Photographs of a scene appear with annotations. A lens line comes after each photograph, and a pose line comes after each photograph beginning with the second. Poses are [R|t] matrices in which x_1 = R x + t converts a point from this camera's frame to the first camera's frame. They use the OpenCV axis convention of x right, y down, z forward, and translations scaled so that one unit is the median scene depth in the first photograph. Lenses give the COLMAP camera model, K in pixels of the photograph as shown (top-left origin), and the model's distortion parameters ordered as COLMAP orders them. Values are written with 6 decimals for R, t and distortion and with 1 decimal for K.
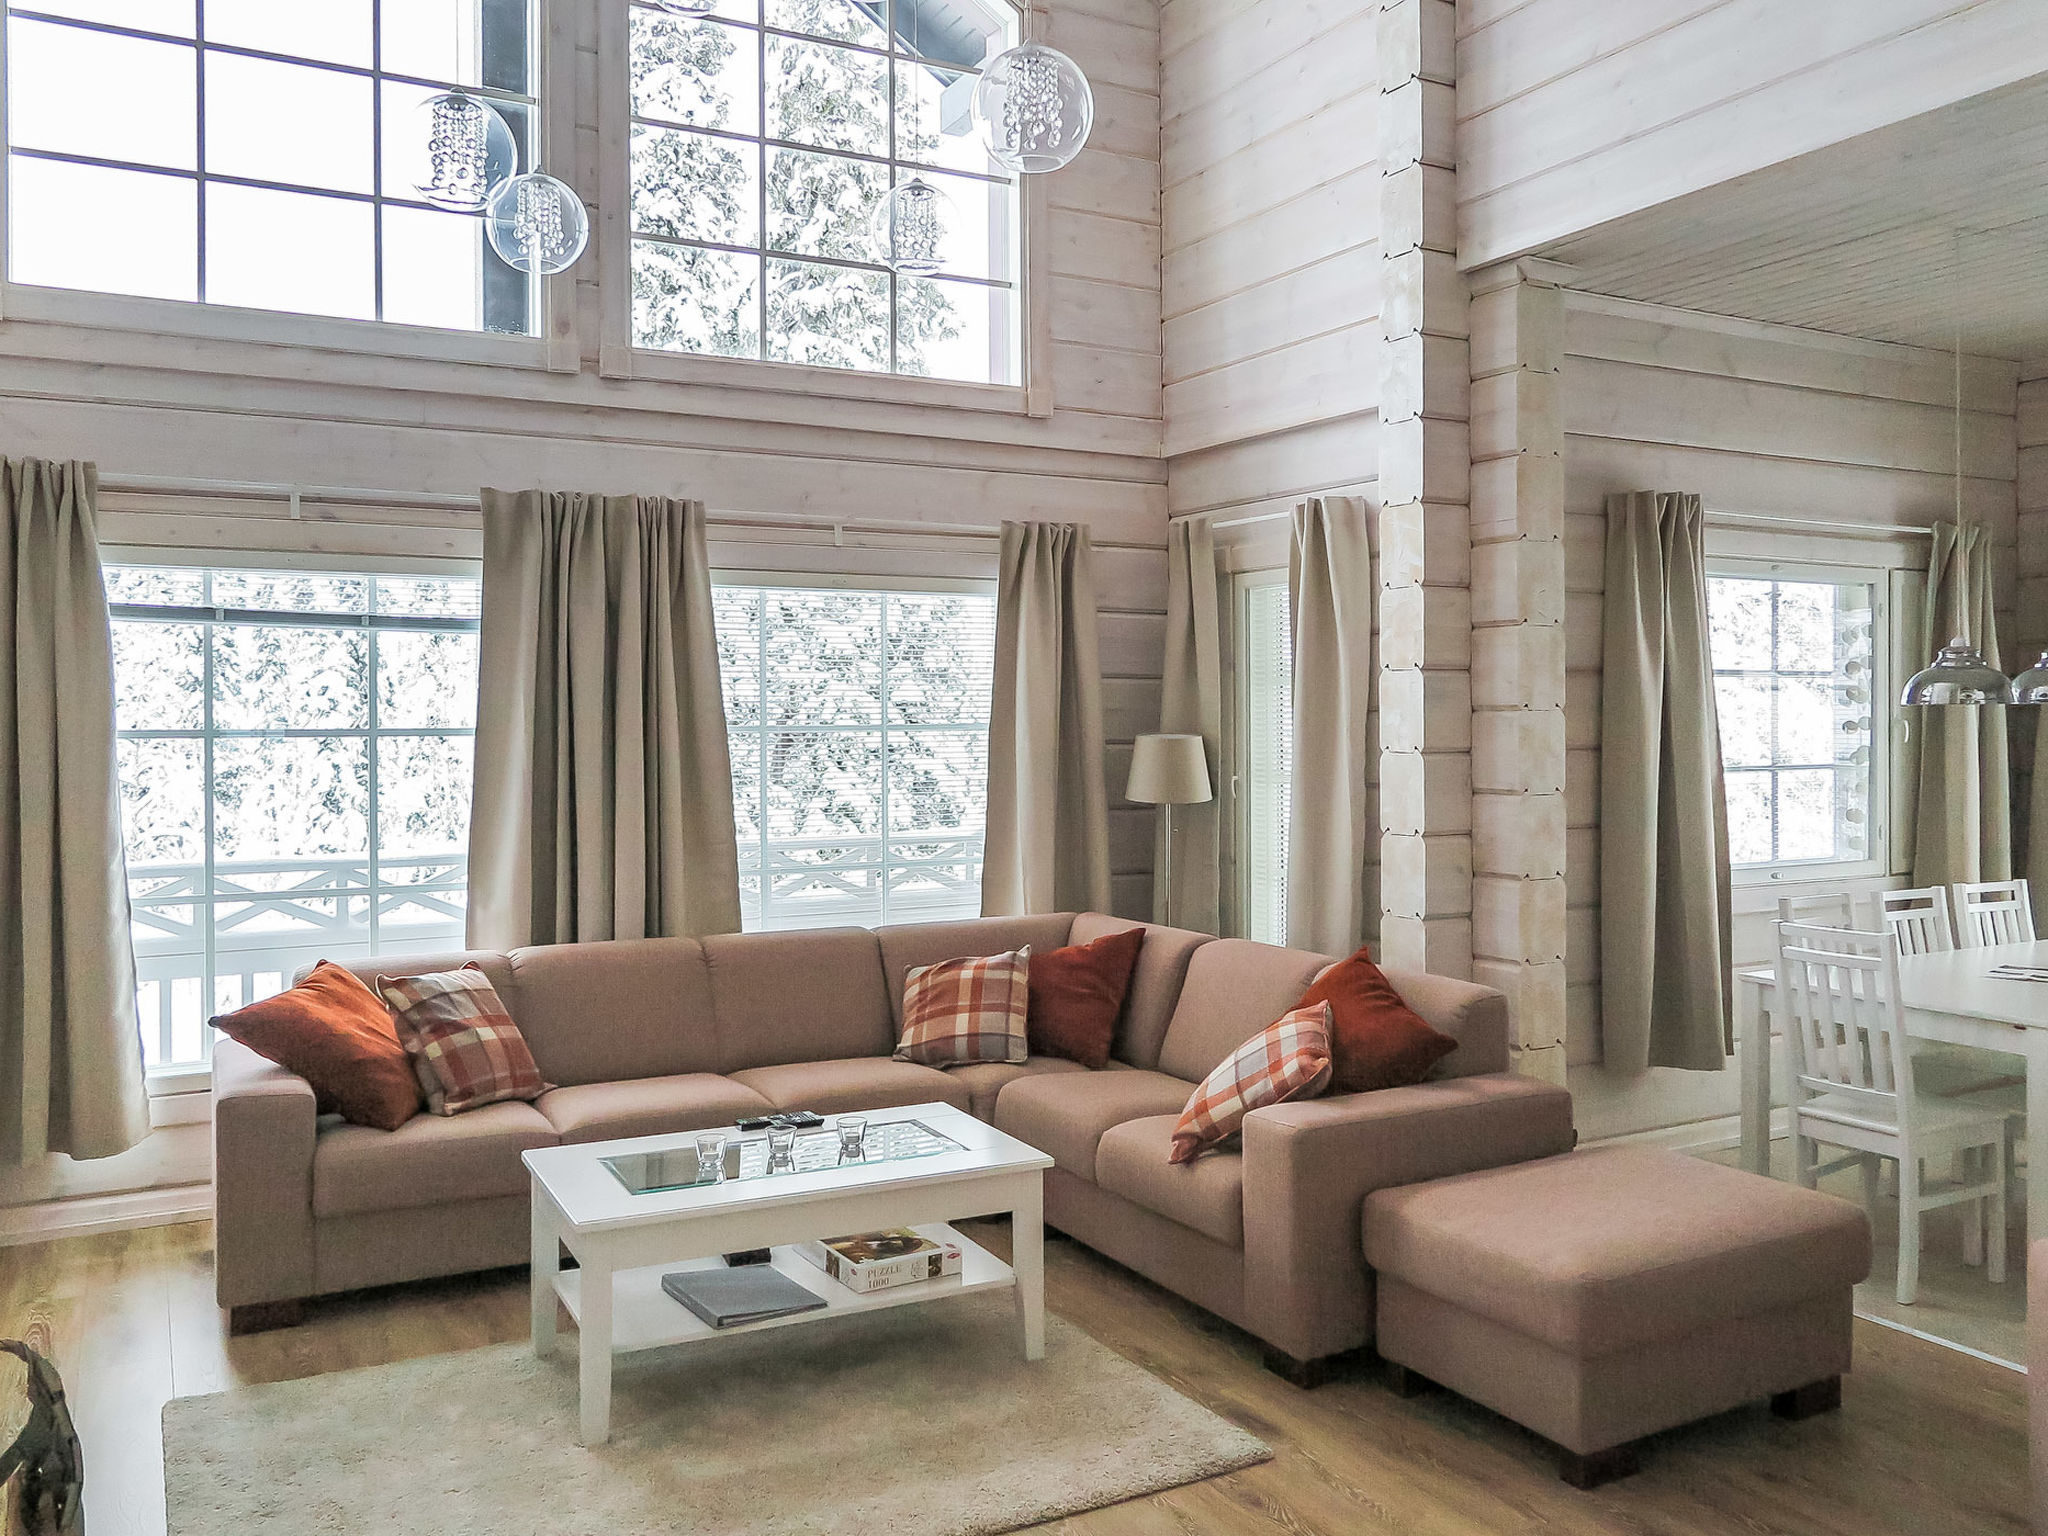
lens RADIAL K [[1585.6, 0, 1022.4], [0, 1585.6, 717.8], [0, 0, 1]] dist [-0.006398, 0.001778]
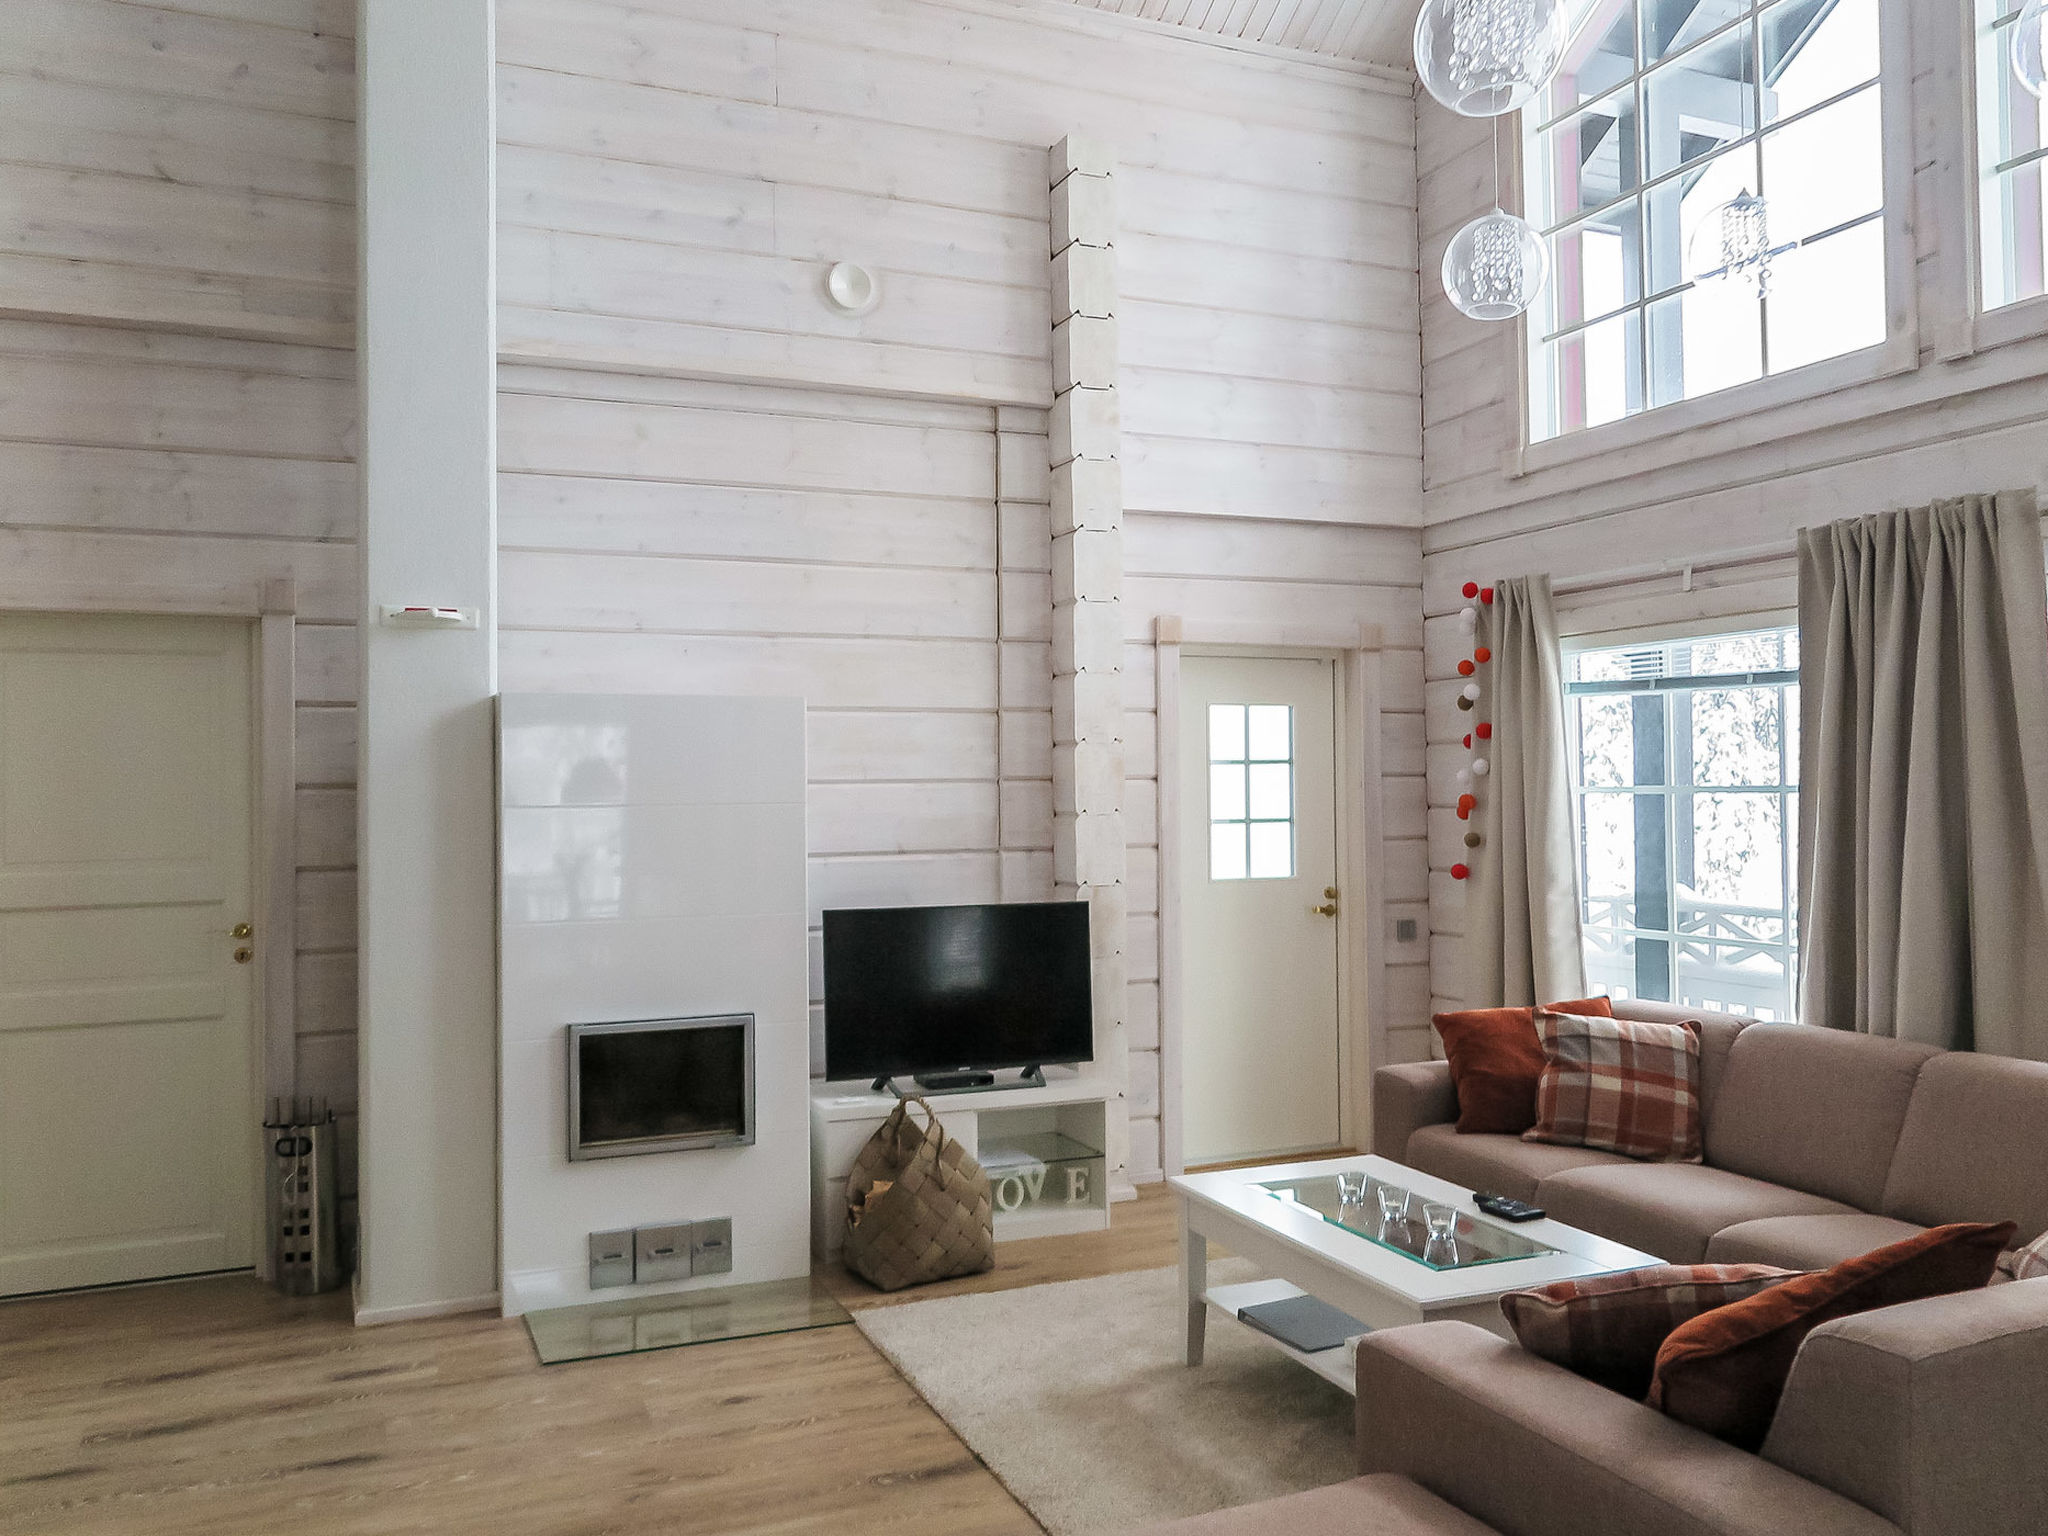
lens RADIAL K [[1585.6, 0, 1022.4], [0, 1585.6, 717.8], [0, 0, 1]] dist [-0.006398, 0.001778]
pose [[-0.119281, -0.027796, -0.992471, 0.646752], [0.015487, 0.999434, -0.029853, -0.012761], [0.992740, -0.018931, -0.118783, 0.654110]]
